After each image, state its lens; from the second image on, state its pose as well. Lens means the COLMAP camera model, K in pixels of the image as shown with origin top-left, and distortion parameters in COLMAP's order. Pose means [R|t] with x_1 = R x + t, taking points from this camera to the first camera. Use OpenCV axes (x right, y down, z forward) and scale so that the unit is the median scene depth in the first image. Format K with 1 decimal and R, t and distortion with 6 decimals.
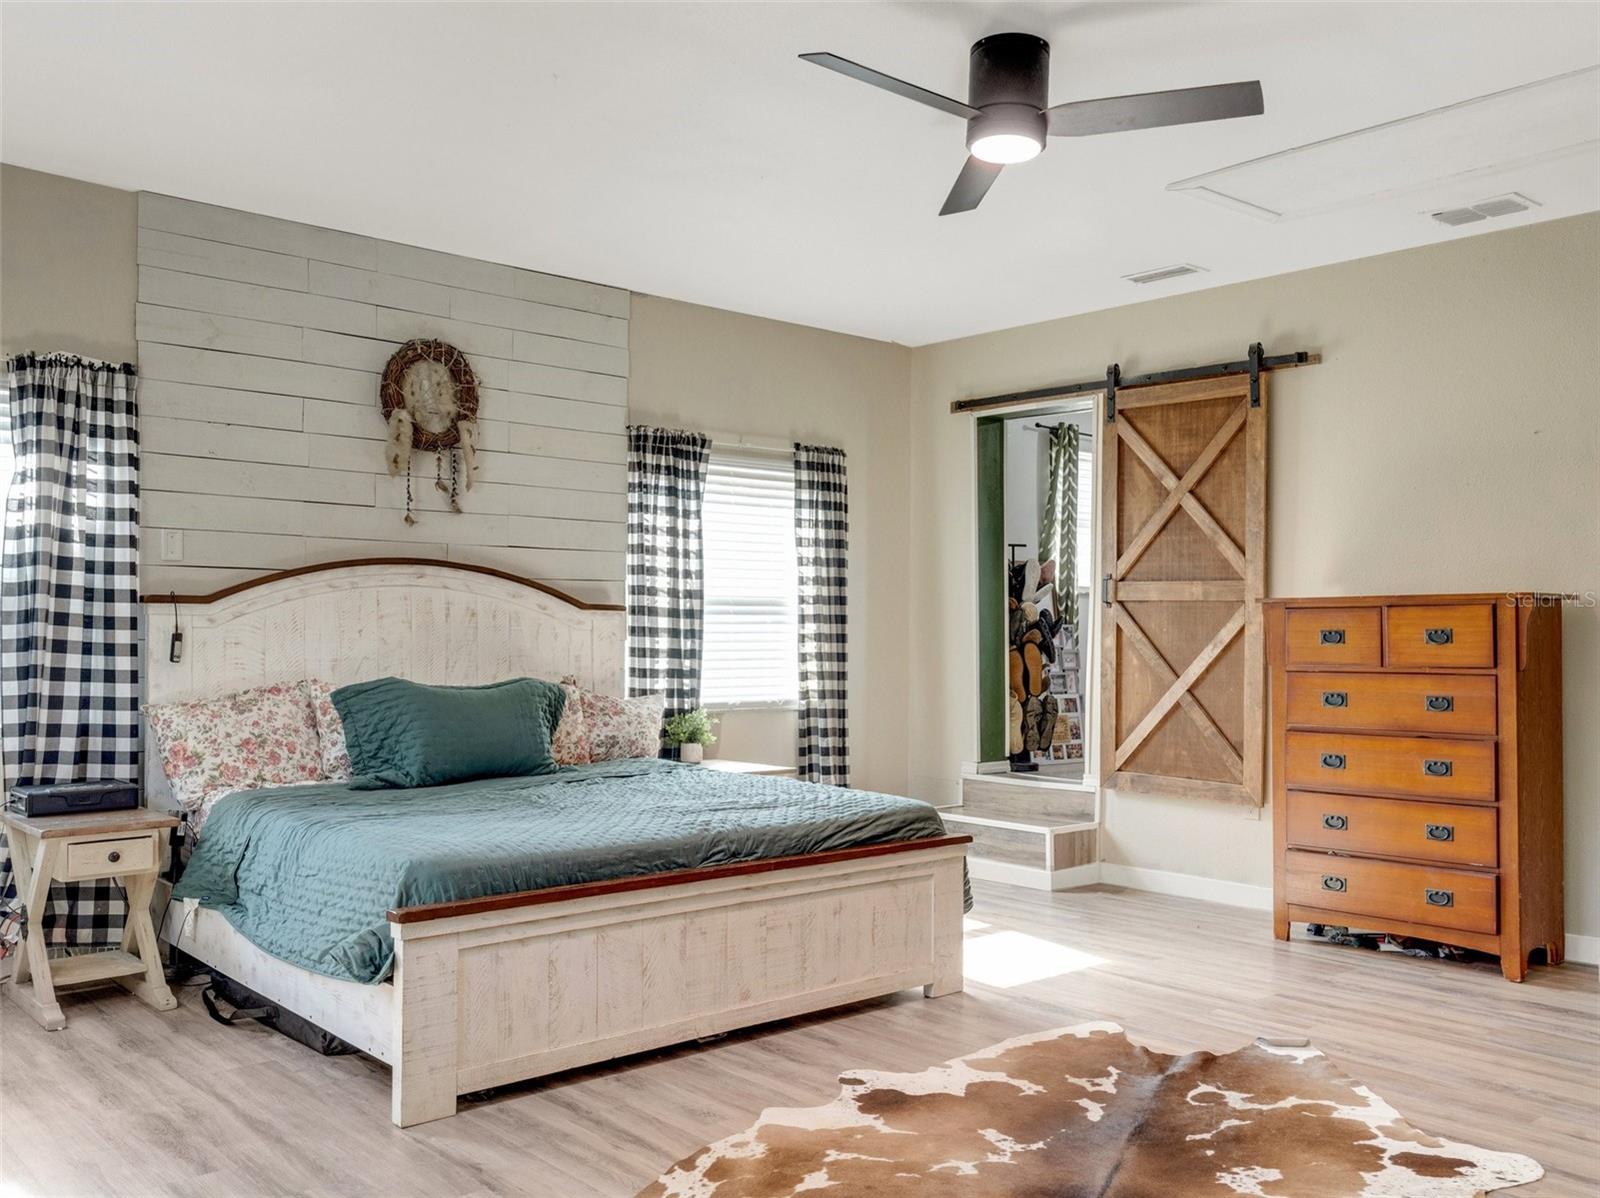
lens RADIAL K [[1375.7, 0, 791.3], [0, 1375.7, 597.4], [0, 0, 1]] dist [-0.003011, -0.005537]
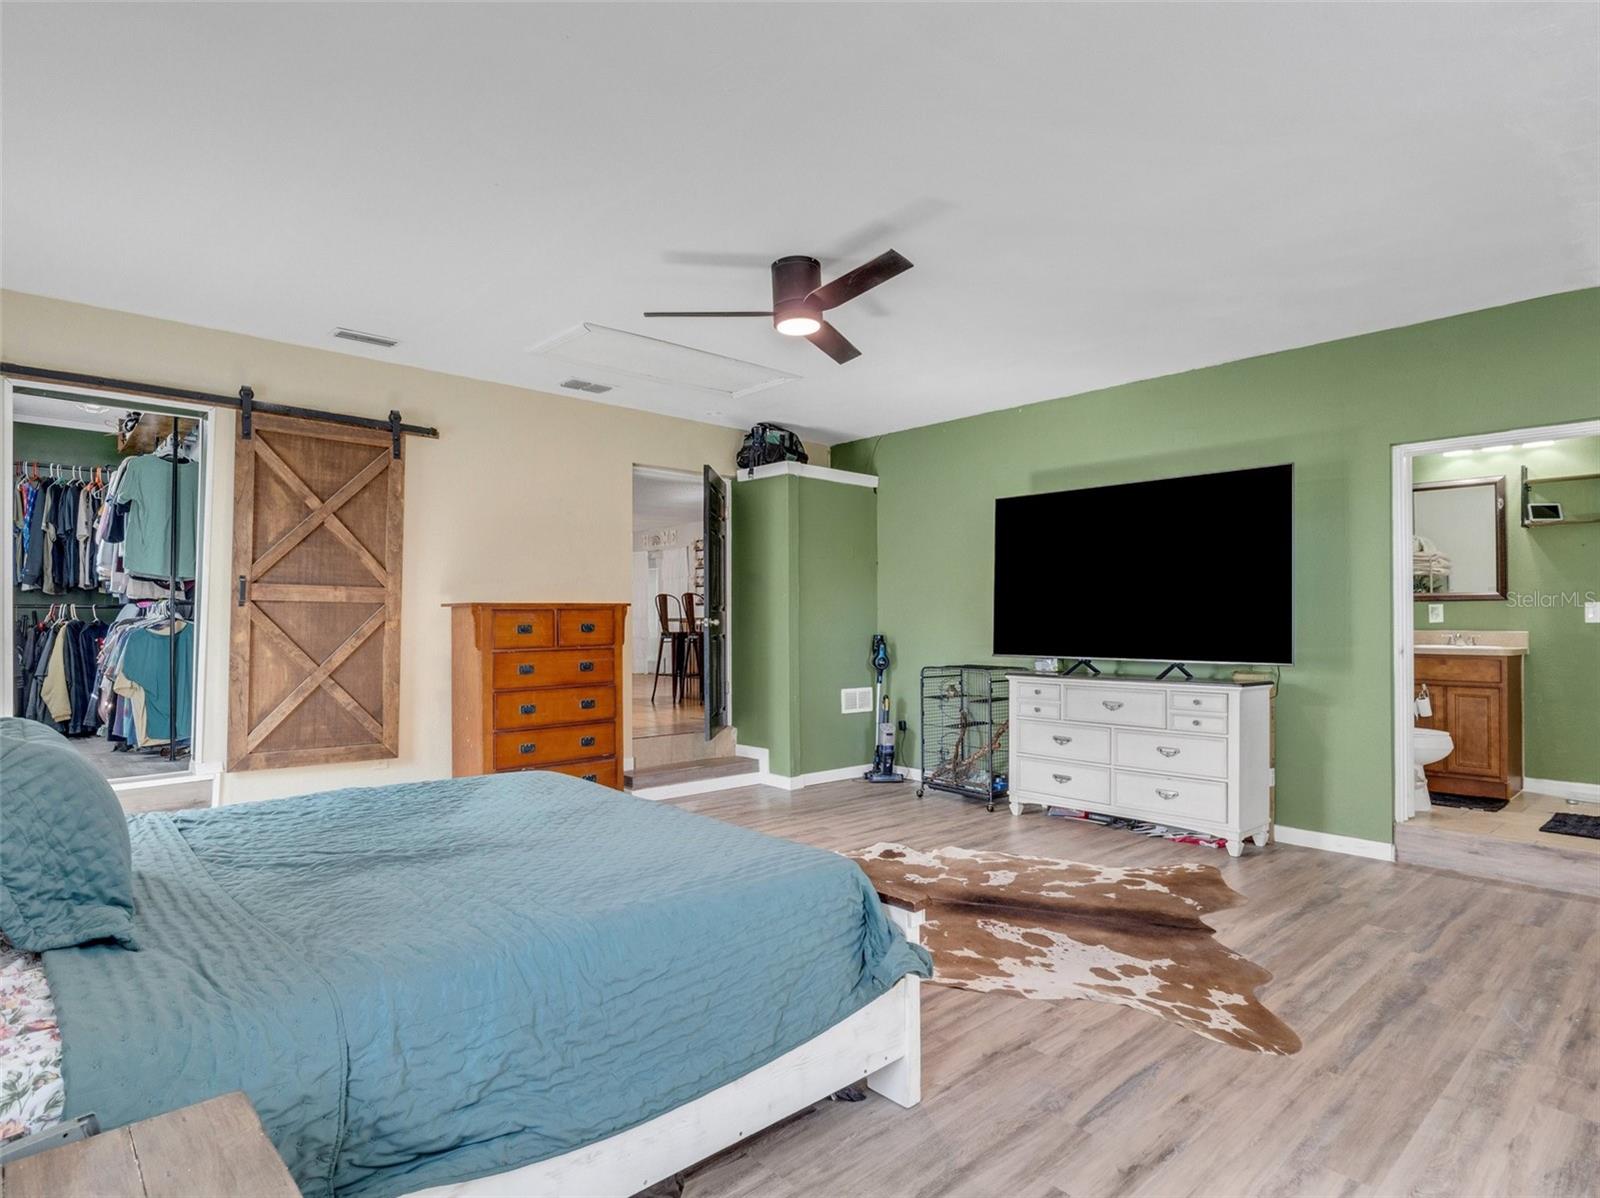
lens RADIAL K [[901.7, 0, 808.3], [0, 901.7, 603.8], [0, 0, 1]] dist [-0.006008, -0.001498]
pose [[-0.035601, 0.014351, 0.999263, -0.727734], [-0.018838, 0.999710, -0.015029, 0.010936], [-0.999189, -0.019359, -0.035321, 0.831110]]
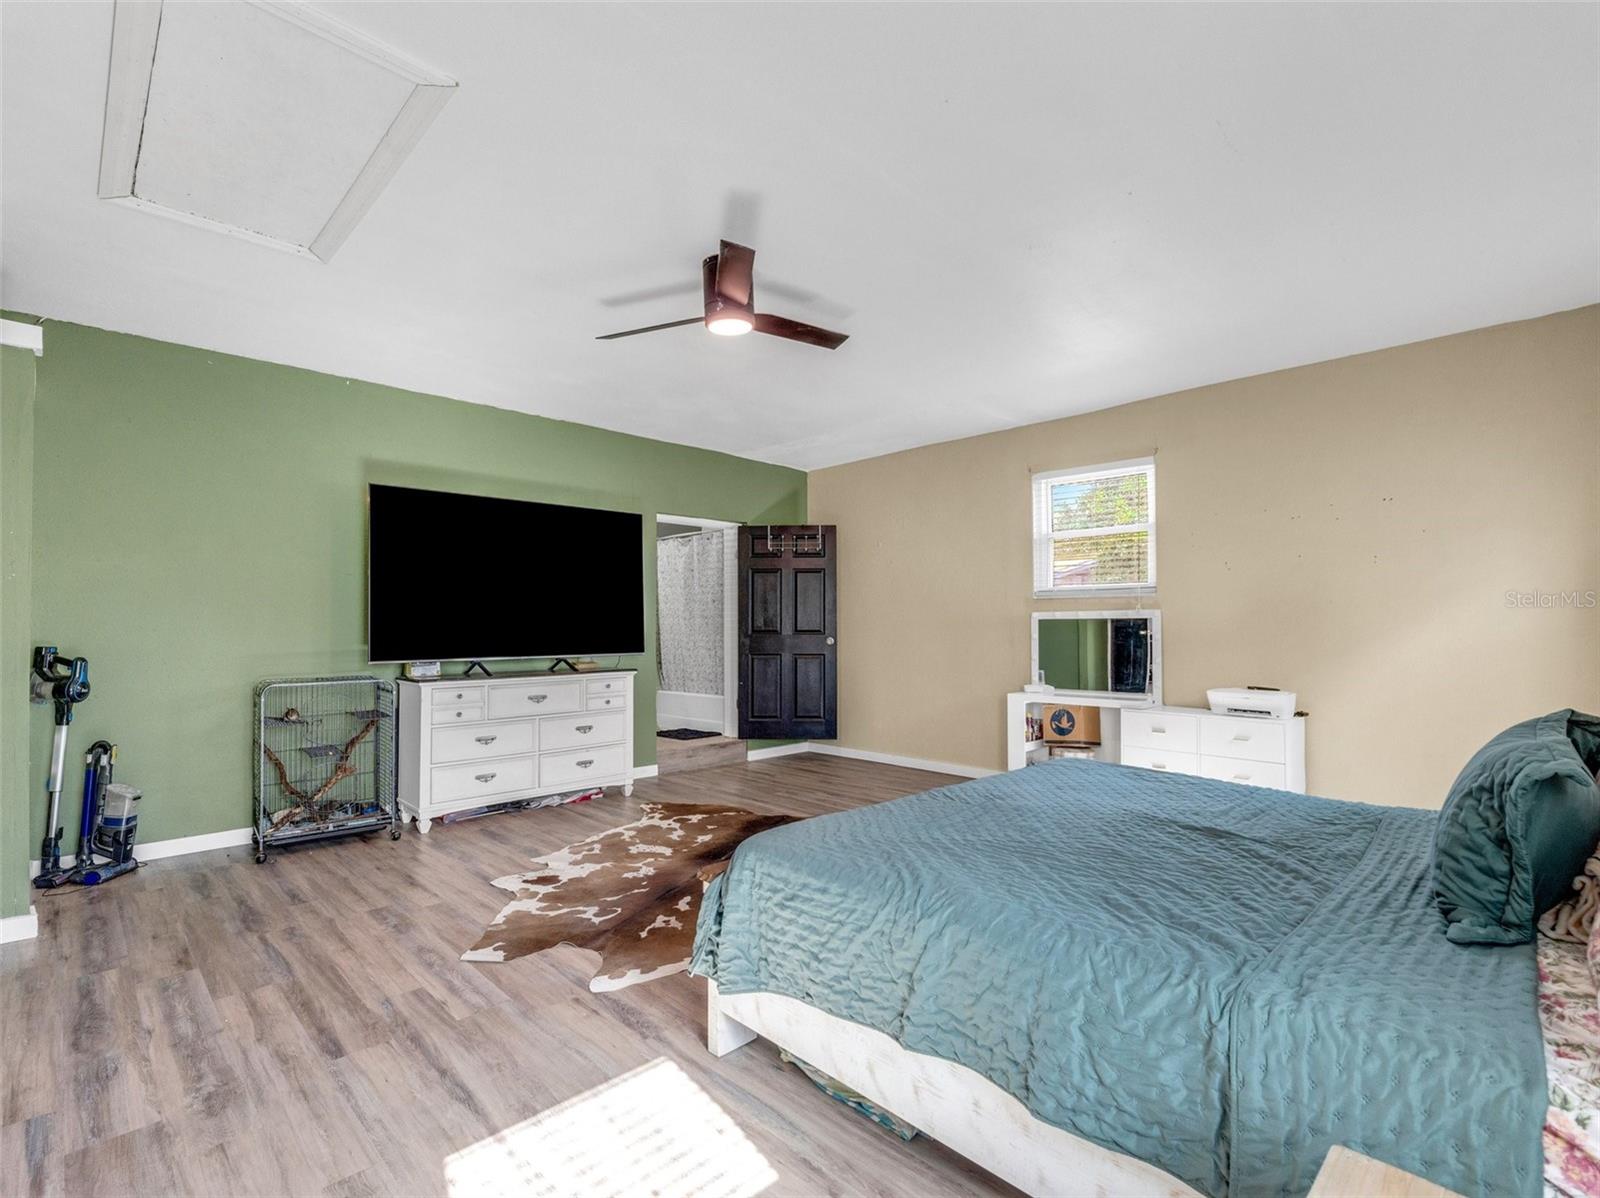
lens RADIAL K [[753.6, 0, 836.0], [0, 753.6, 604.8], [0, 0, 1]] dist [-0.000963, -0.000080]
pose [[-0.995074, -0.006915, -0.098898, 0.096084], [-0.002503, 0.998999, -0.044660, 0.028992], [0.099108, -0.044192, -0.994095, 1.526938]]
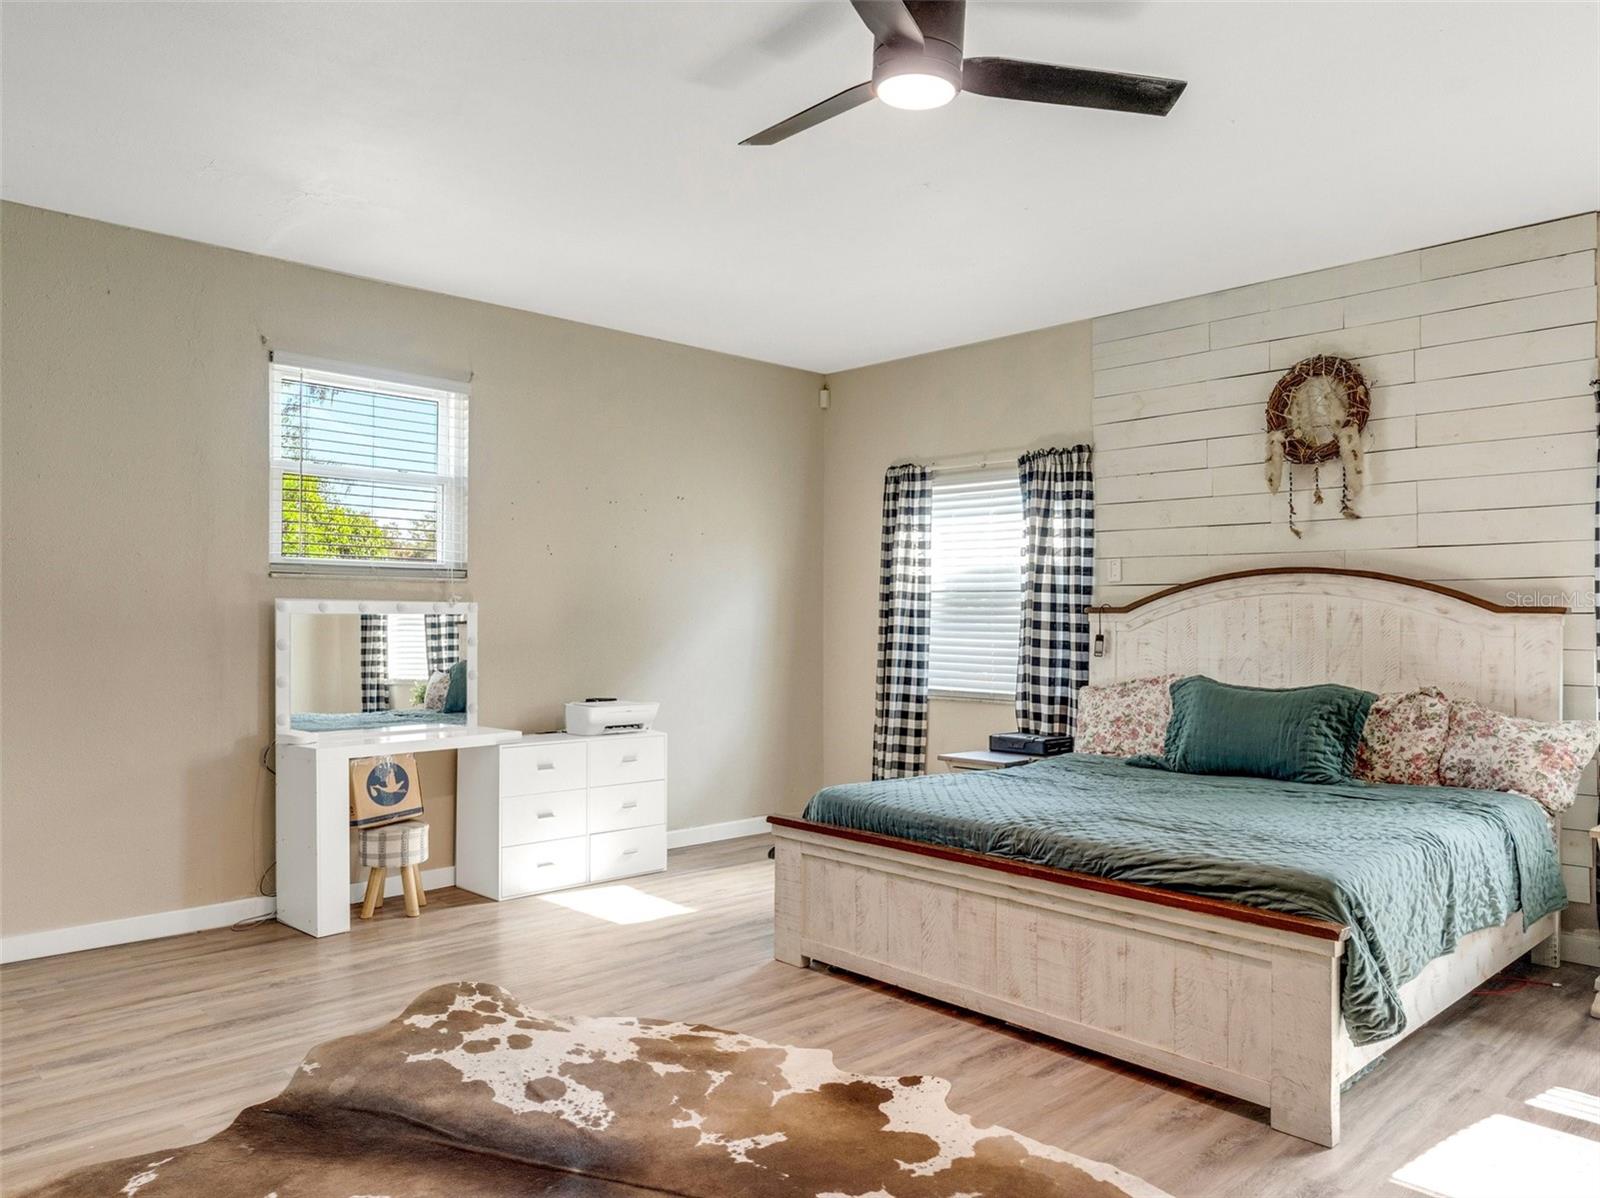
lens RADIAL K [[1093.6, 0, 800.0], [0, 1093.6, 599.0], [0, 0, 1]] dist [-0.001107, -0.000076]
pose [[0.053108, -0.026851, -0.998228, 0.693189], [0.014919, 0.999548, -0.026093, 0.015645], [0.998477, -0.013507, 0.053484, 0.720049]]
